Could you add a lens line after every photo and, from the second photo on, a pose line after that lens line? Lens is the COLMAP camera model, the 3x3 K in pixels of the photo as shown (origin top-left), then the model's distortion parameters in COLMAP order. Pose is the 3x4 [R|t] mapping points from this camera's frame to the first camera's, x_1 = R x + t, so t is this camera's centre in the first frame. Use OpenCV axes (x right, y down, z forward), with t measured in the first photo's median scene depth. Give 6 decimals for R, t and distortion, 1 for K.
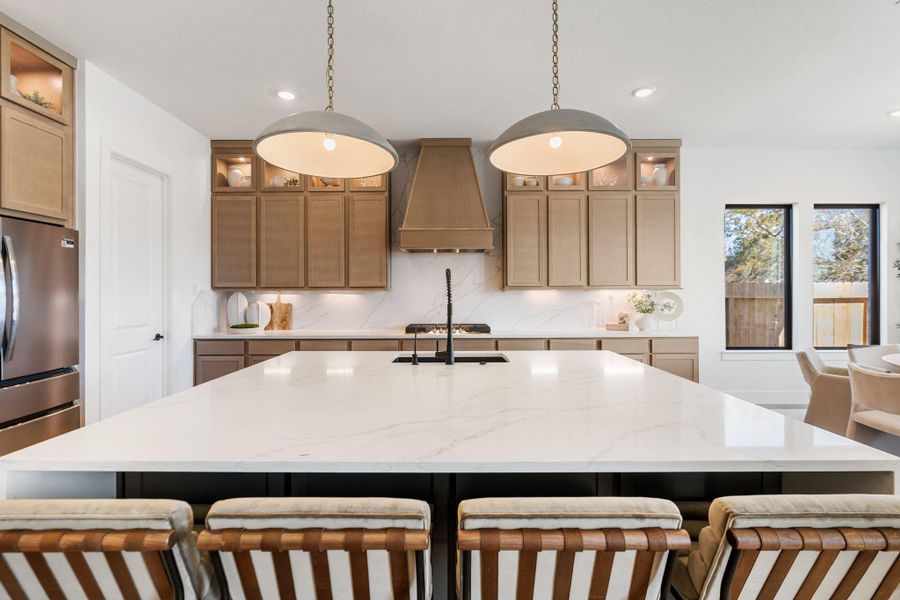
lens RADIAL K [[407.0, 0, 449.2], [0, 407.0, 293.4], [0, 0, 1]] dist [-0.004119, -0.000137]
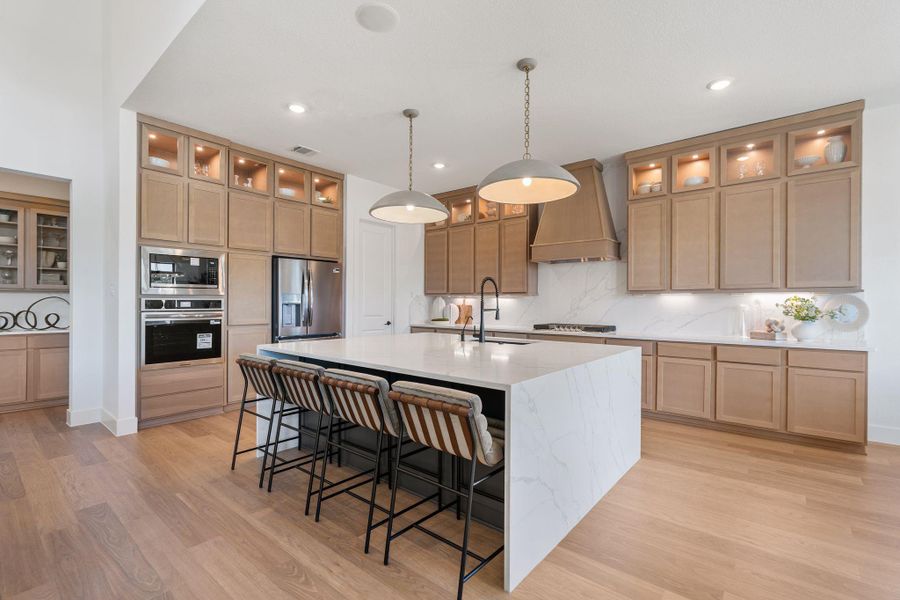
lens RADIAL K [[407.0, 0, 455.1], [0, 407.0, 304.3], [0, 0, 1]] dist [-0.004119, -0.000137]
pose [[0.771206, 0.008433, -0.636530, 0.463532], [-0.008038, 0.999962, 0.003510, 0.017907], [0.636535, 0.002409, 0.771244, -0.099079]]
